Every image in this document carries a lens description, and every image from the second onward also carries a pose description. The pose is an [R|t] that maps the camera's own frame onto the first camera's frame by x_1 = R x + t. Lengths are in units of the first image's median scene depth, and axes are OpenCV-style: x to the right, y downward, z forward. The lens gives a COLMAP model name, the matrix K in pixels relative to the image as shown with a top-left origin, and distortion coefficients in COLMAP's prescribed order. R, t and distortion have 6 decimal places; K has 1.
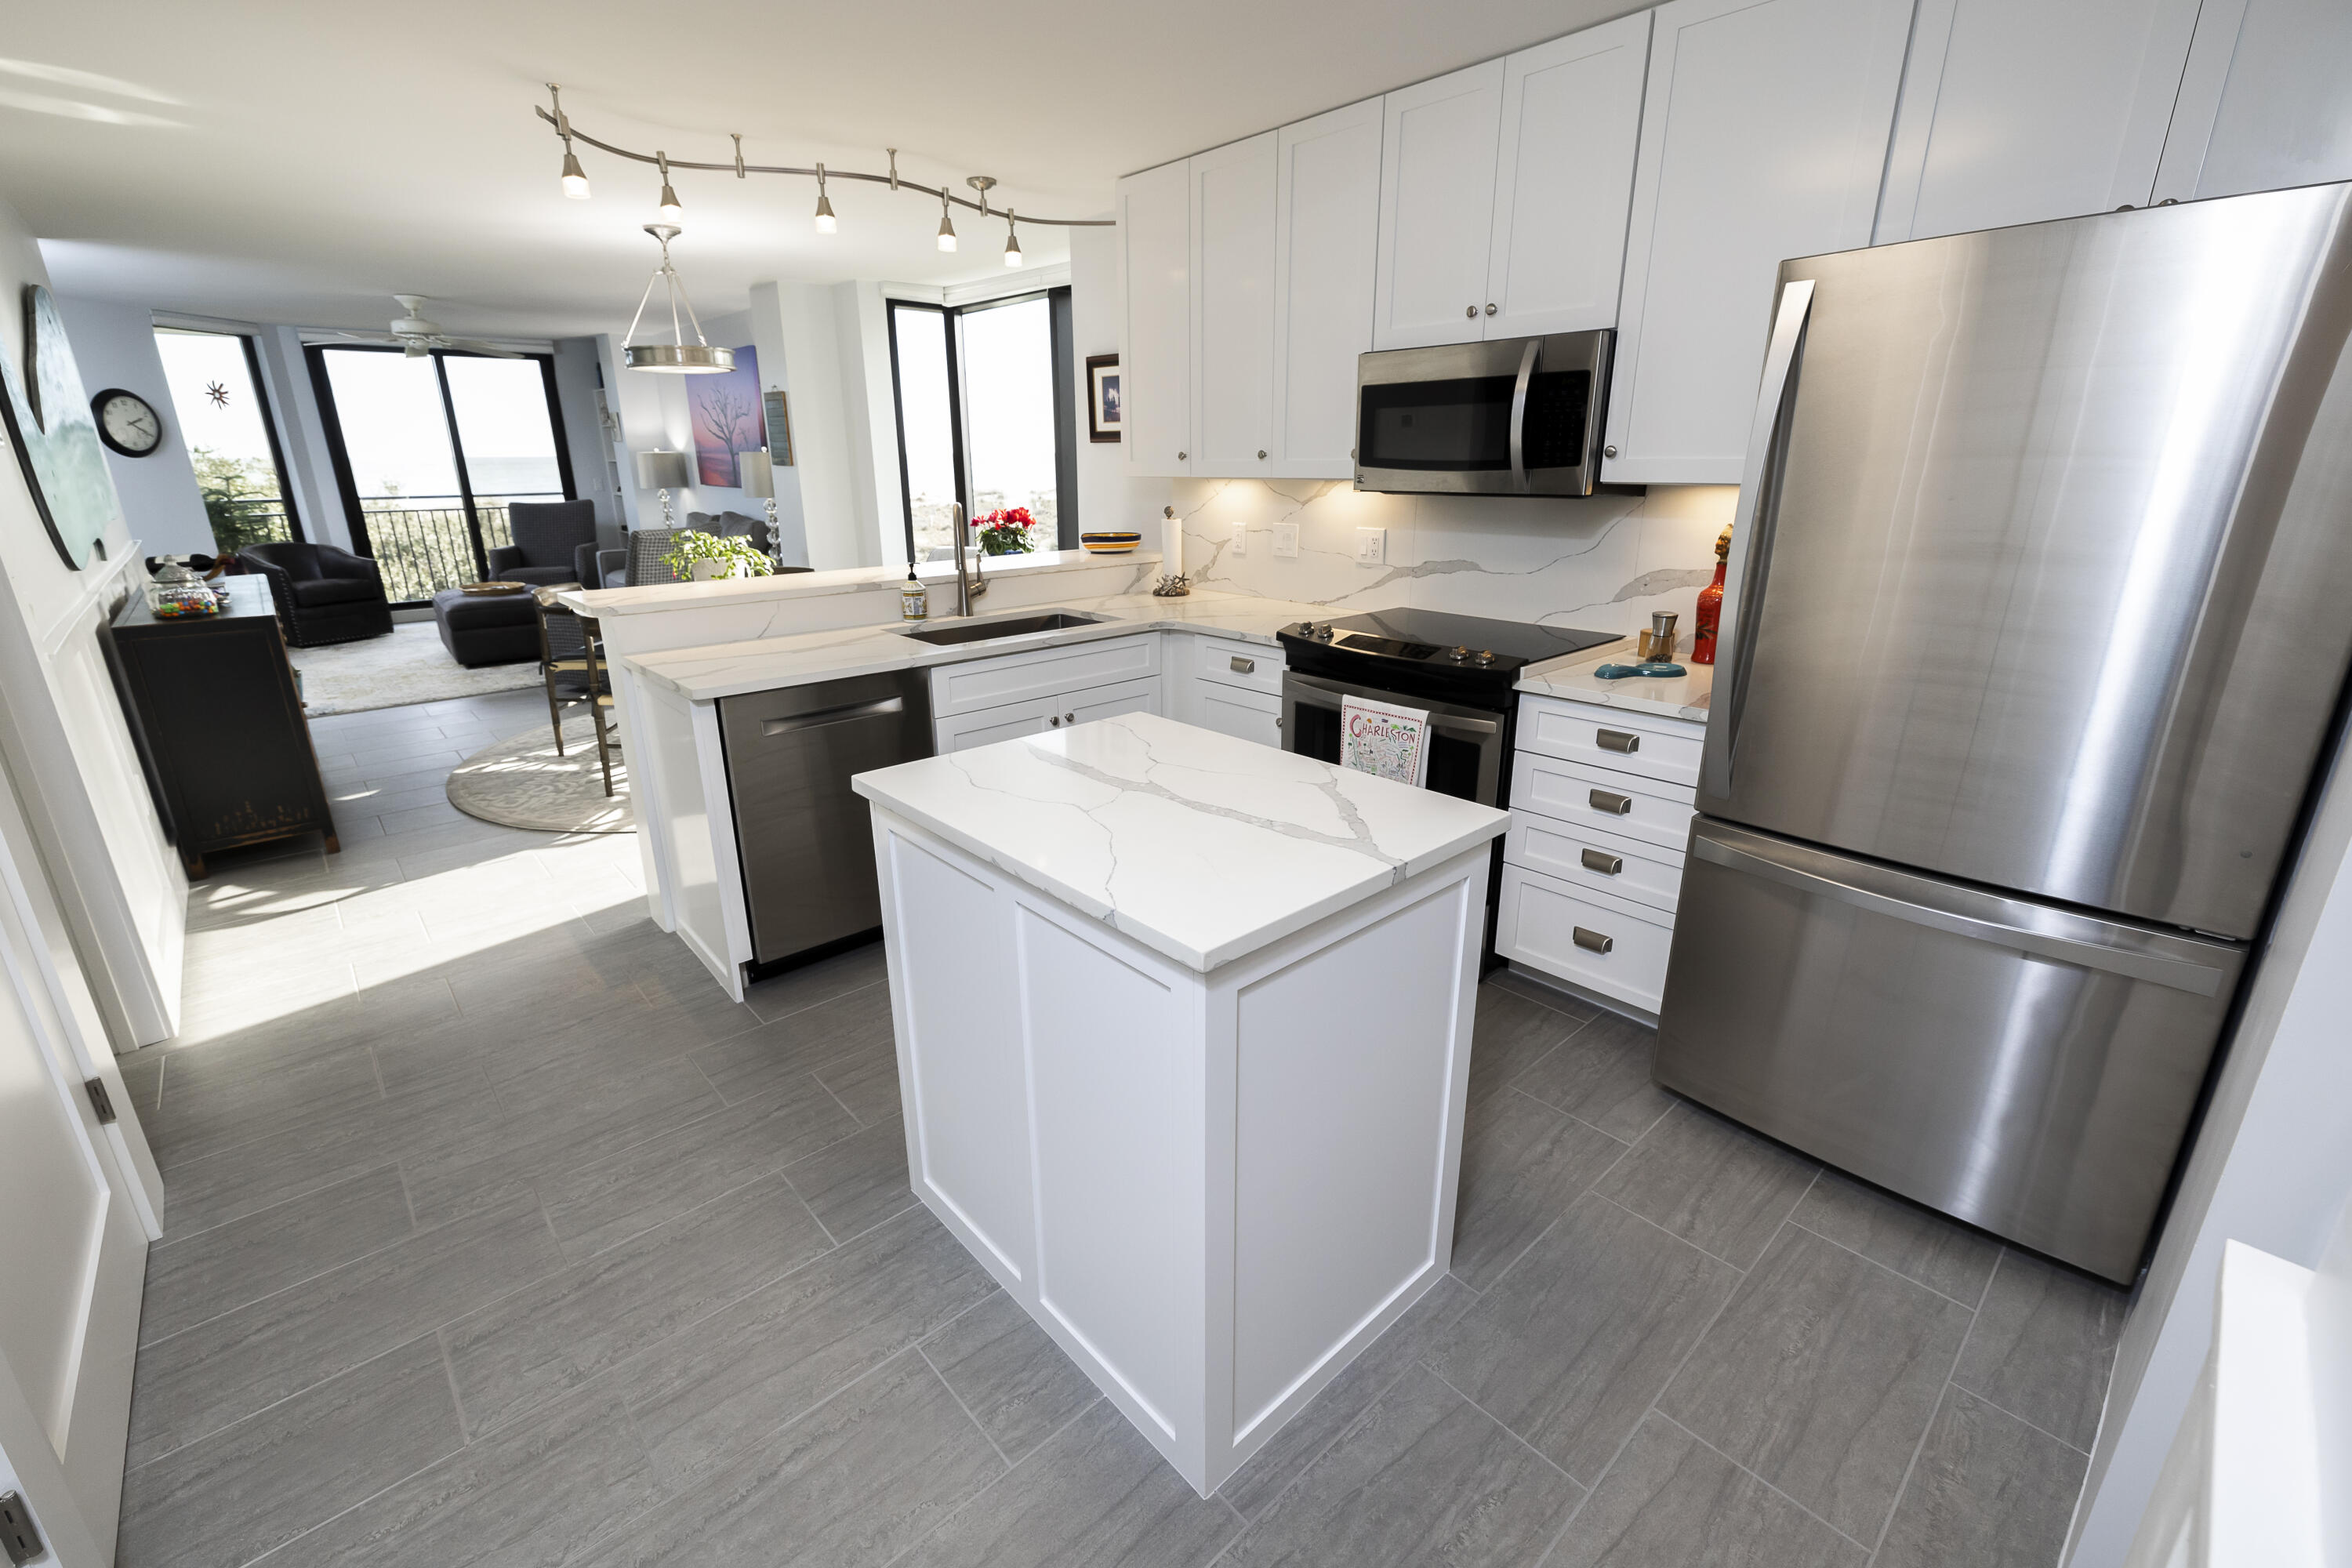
lens RADIAL K [[1000.9, 0, 1172.7], [0, 1000.9, 771.2], [0, 0, 1]] dist [0.002014, -0.000114]
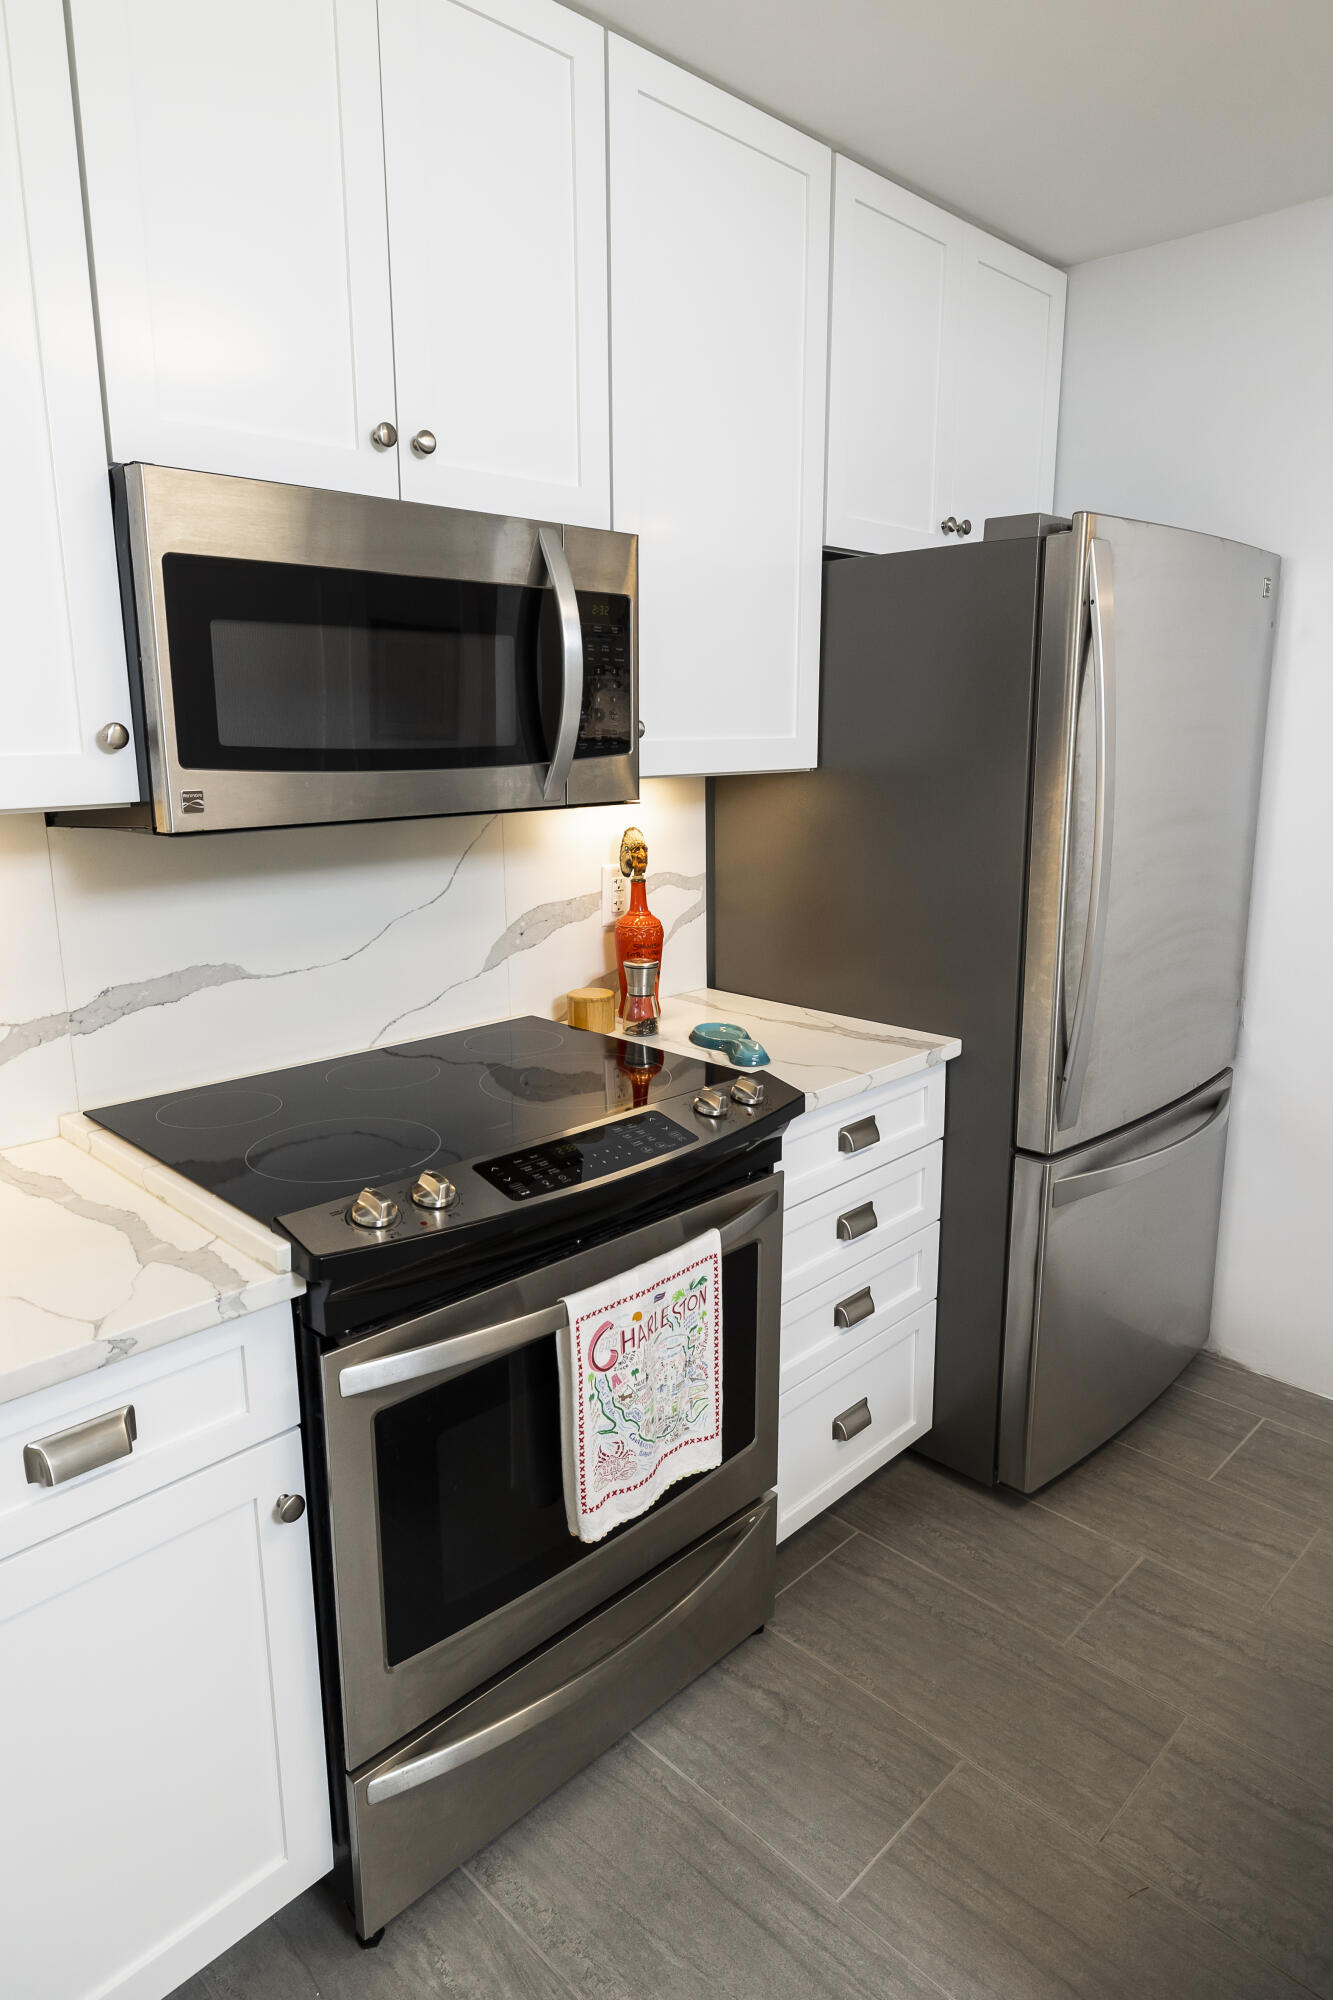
lens RADIAL K [[1218.6, 0, 666.2], [0, 1218.6, 986.5], [0, 0, 1]] dist [0.001578, 0.000486]
pose [[-0.060492, -0.205232, 0.976842, -0.282255], [0.305916, 0.927729, 0.213857, -0.277467], [-0.950135, 0.311768, 0.006663, 0.869532]]
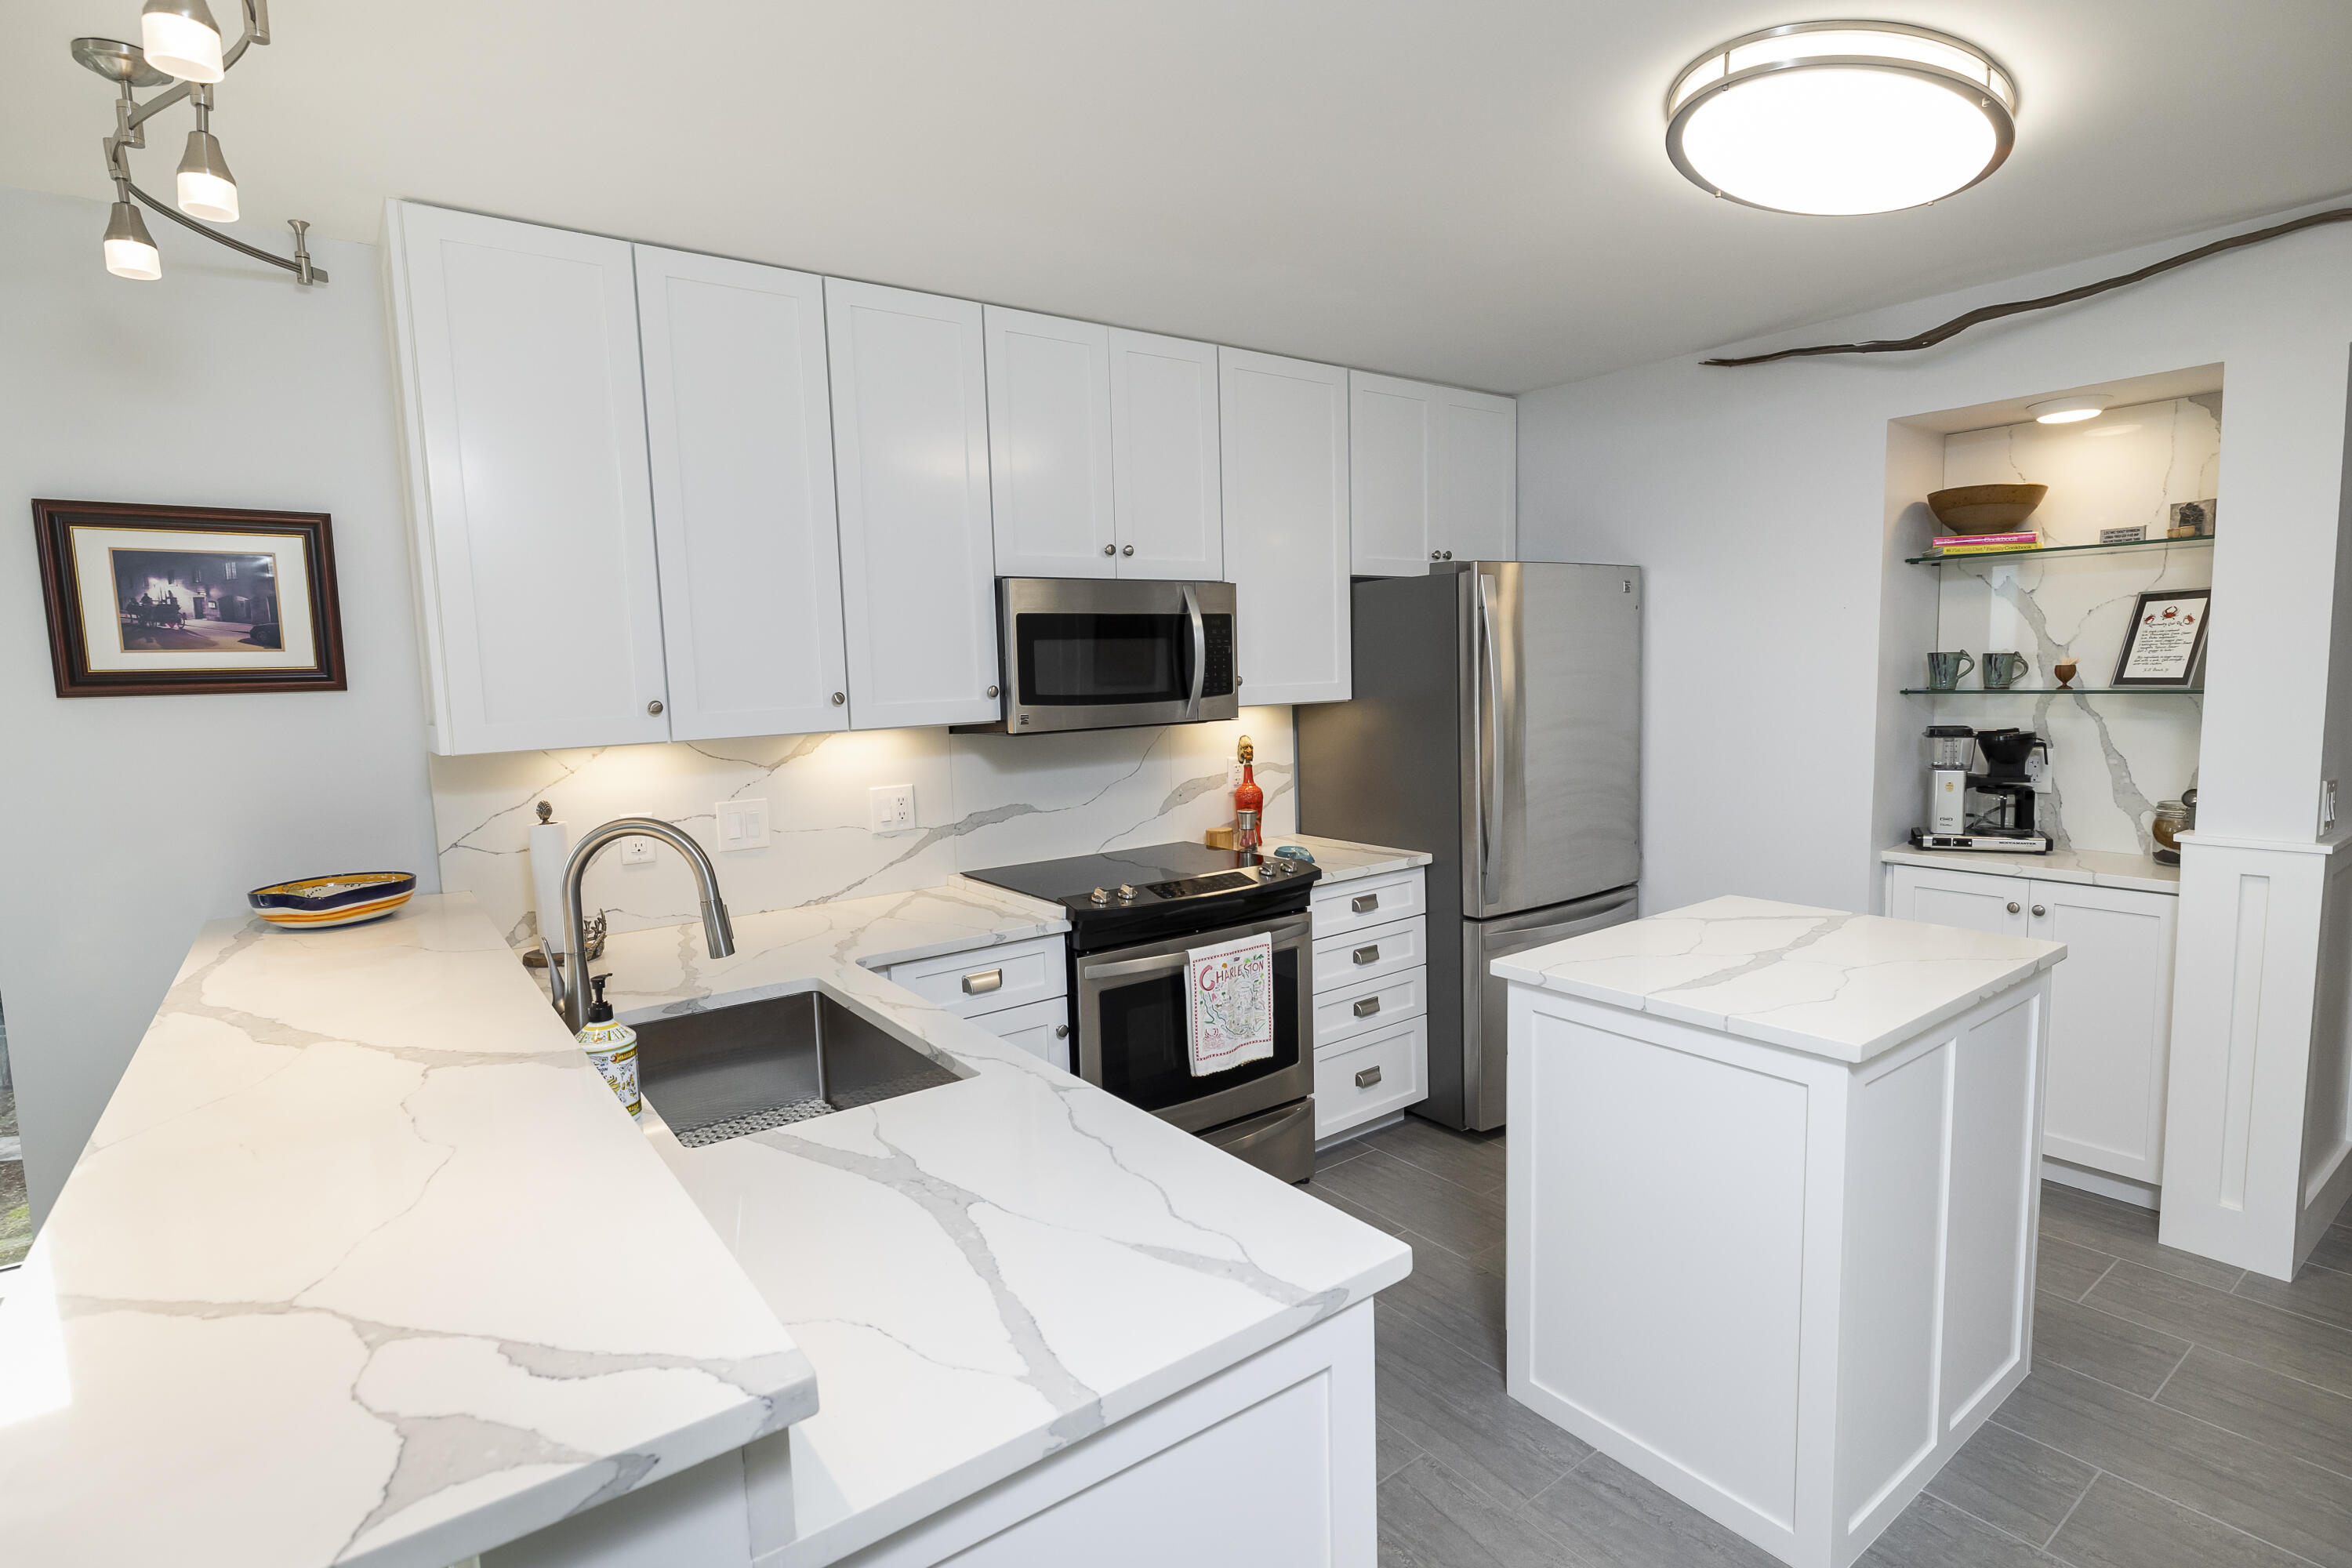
lens RADIAL K [[1147.5, 0, 1176.0], [0, 1147.5, 784.0], [0, 0, 1]] dist [-0.001250, -0.000010]
pose [[0.093601, -0.099201, 0.990655, -0.767325], [0.327128, 0.942844, 0.063505, -0.266580], [-0.940333, 0.318127, 0.120703, 0.799376]]
